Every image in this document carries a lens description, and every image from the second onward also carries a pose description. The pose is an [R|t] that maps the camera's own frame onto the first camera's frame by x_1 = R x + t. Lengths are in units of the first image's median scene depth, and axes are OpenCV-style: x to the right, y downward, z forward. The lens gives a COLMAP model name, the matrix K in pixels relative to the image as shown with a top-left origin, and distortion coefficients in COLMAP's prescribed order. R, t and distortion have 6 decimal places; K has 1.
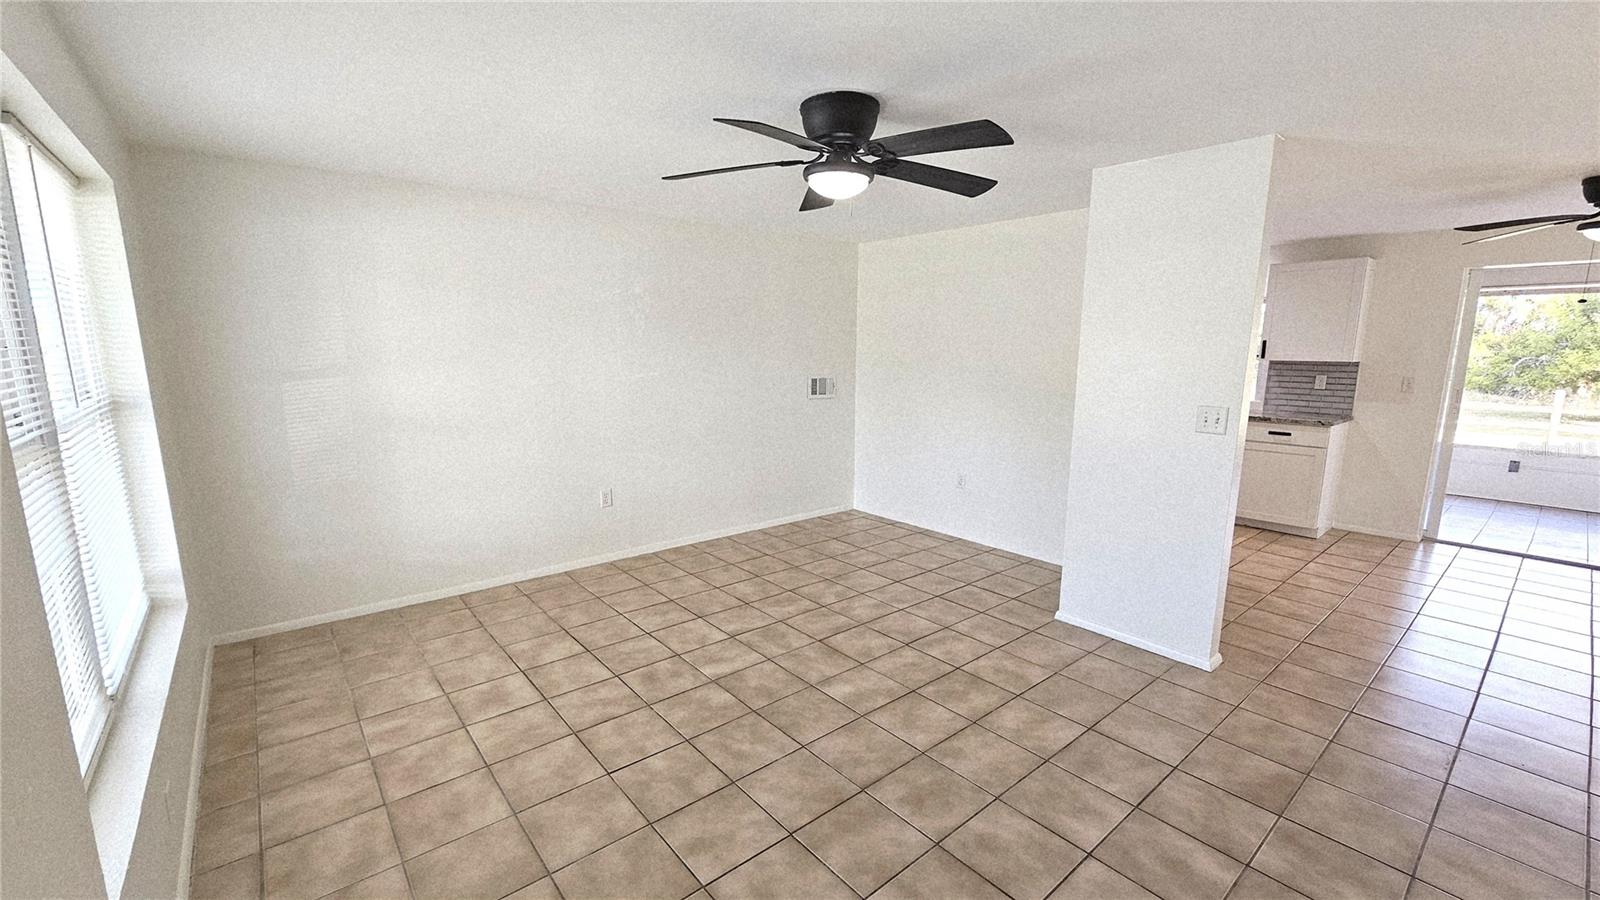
lens RADIAL K [[655.7, 0, 804.2], [0, 655.7, 462.8], [0, 0, 1]] dist [-0.002248, 0.000043]
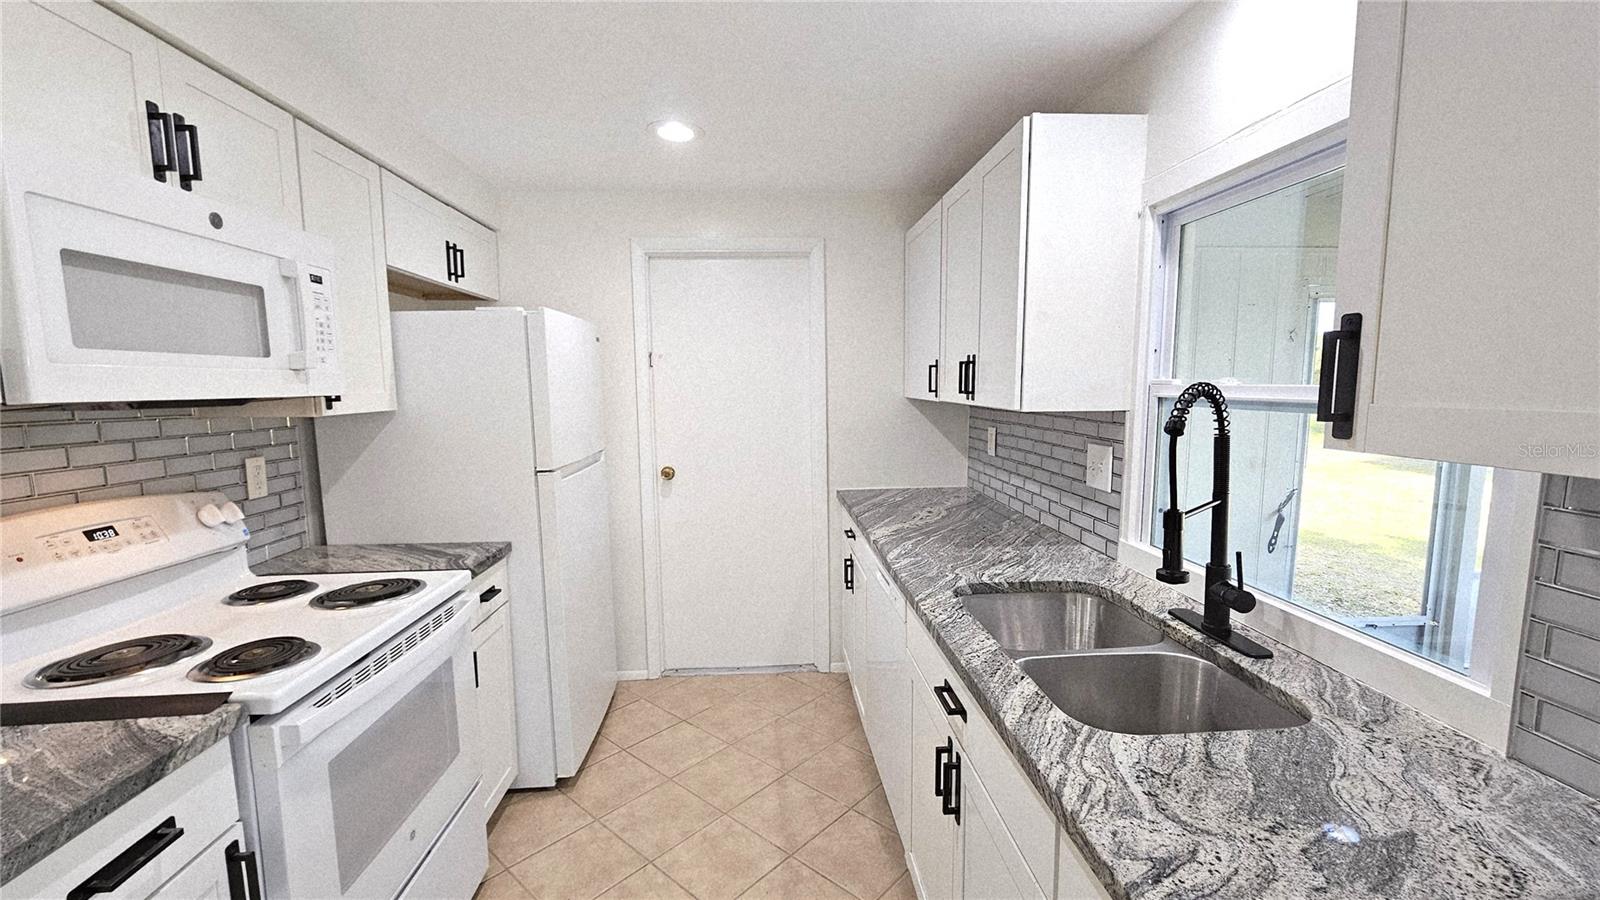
lens RADIAL K [[655.7, 0, 798.6], [0, 655.7, 461.6], [0, 0, 1]] dist [-0.002248, 0.000043]
pose [[0.804978, 0.055604, -0.590693, 0.927972], [-0.089687, 0.995562, -0.028508, -0.187812], [0.586487, 0.075926, 0.806392, 1.093201]]
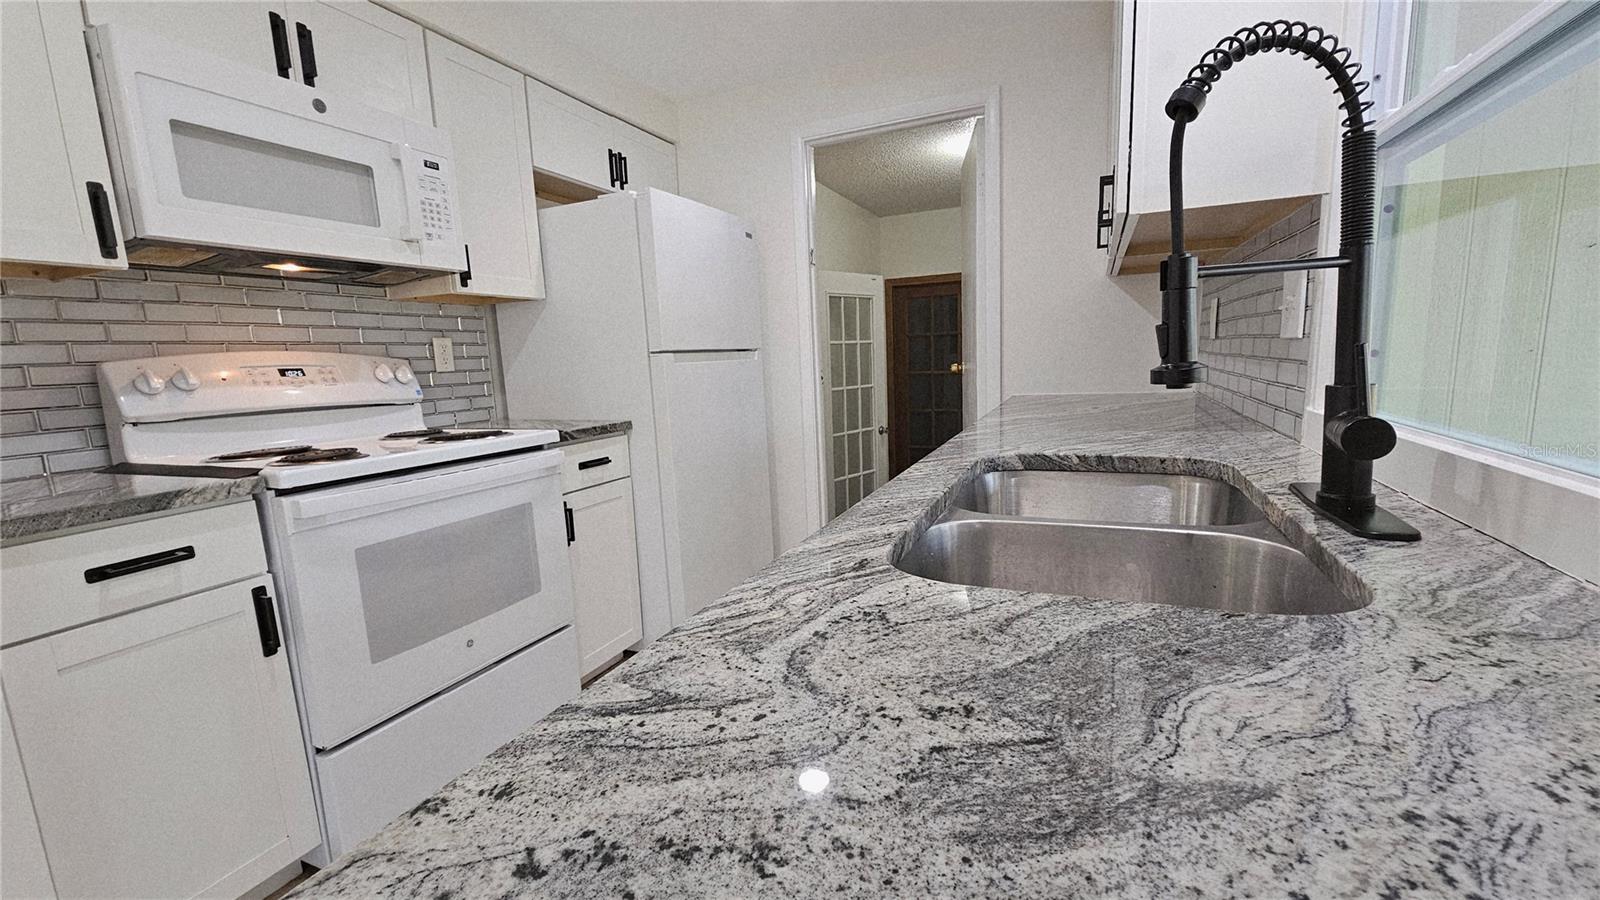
lens RADIAL K [[655.7, 0, 800.2], [0, 655.7, 460.6], [0, 0, 1]] dist [-0.002248, 0.000043]
pose [[0.444155, 0.116799, -0.888304, 1.002837], [-0.113469, 0.990816, 0.073543, -0.139180], [0.888736, 0.068130, 0.453329, 1.273433]]
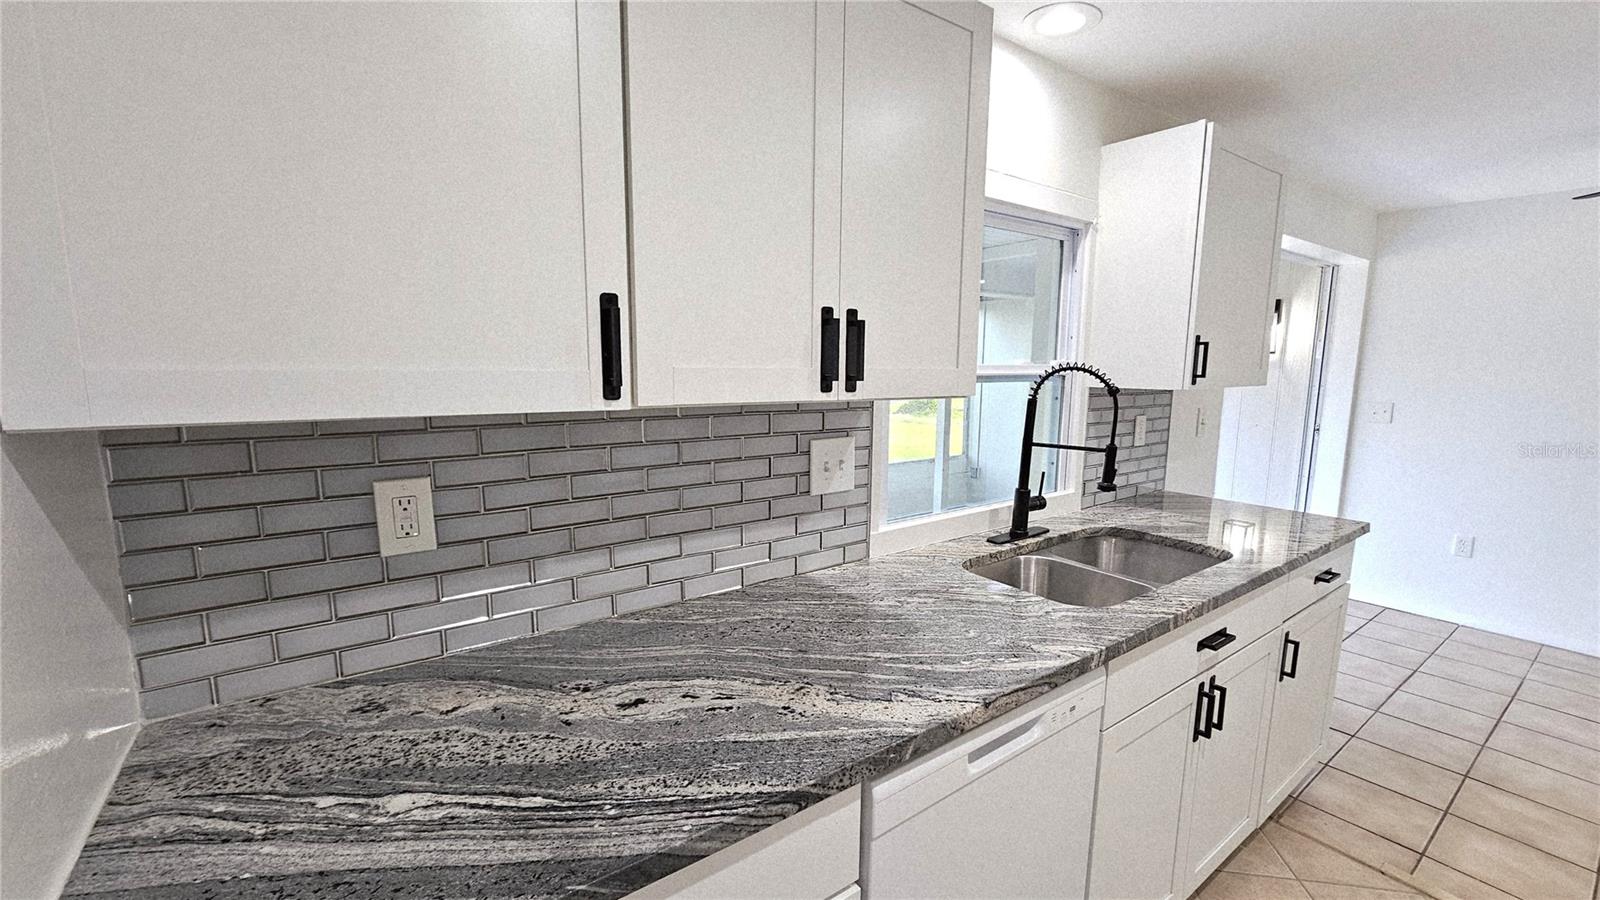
lens RADIAL K [[655.7, 0, 804.3], [0, 655.7, 453.2], [0, 0, 1]] dist [-0.002248, 0.000043]
pose [[0.065065, -0.146572, 0.987058, 0.422486], [0.171130, 0.976139, 0.133670, -0.282376], [-0.983098, 0.160218, 0.088595, 1.602983]]
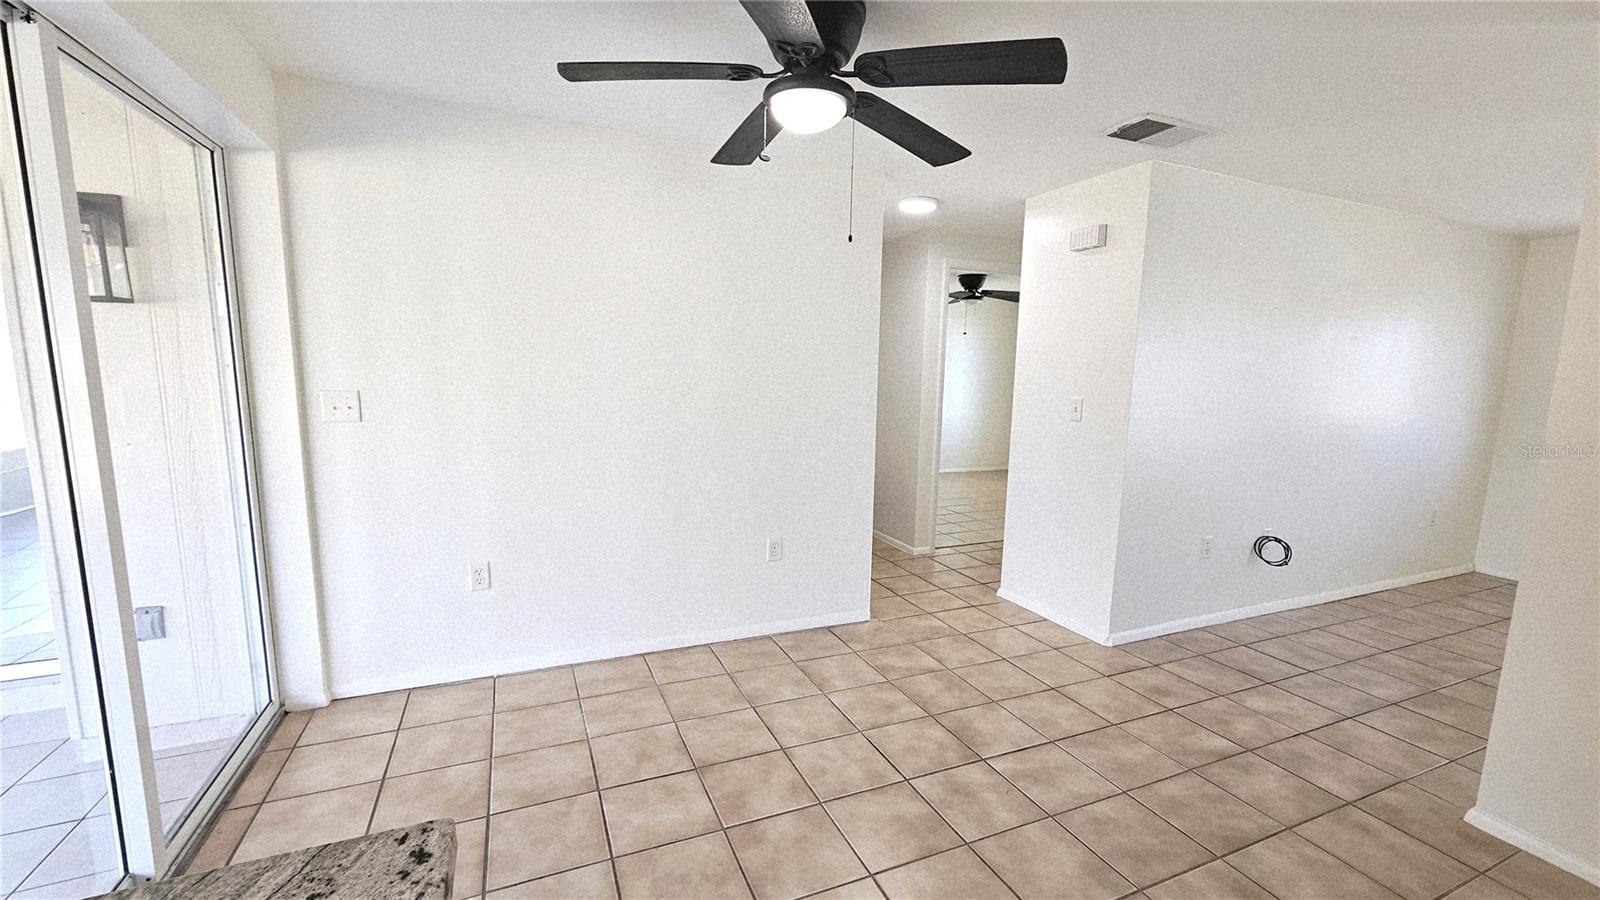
lens RADIAL K [[655.7, 0, 793.9], [0, 655.7, 463.1], [0, 0, 1]] dist [-0.002248, 0.000043]
pose [[-0.957407, -0.067755, 0.280679, 0.863885], [0.025007, 0.948968, 0.314378, -0.195777], [-0.287656, 0.308007, -0.906855, 1.292821]]
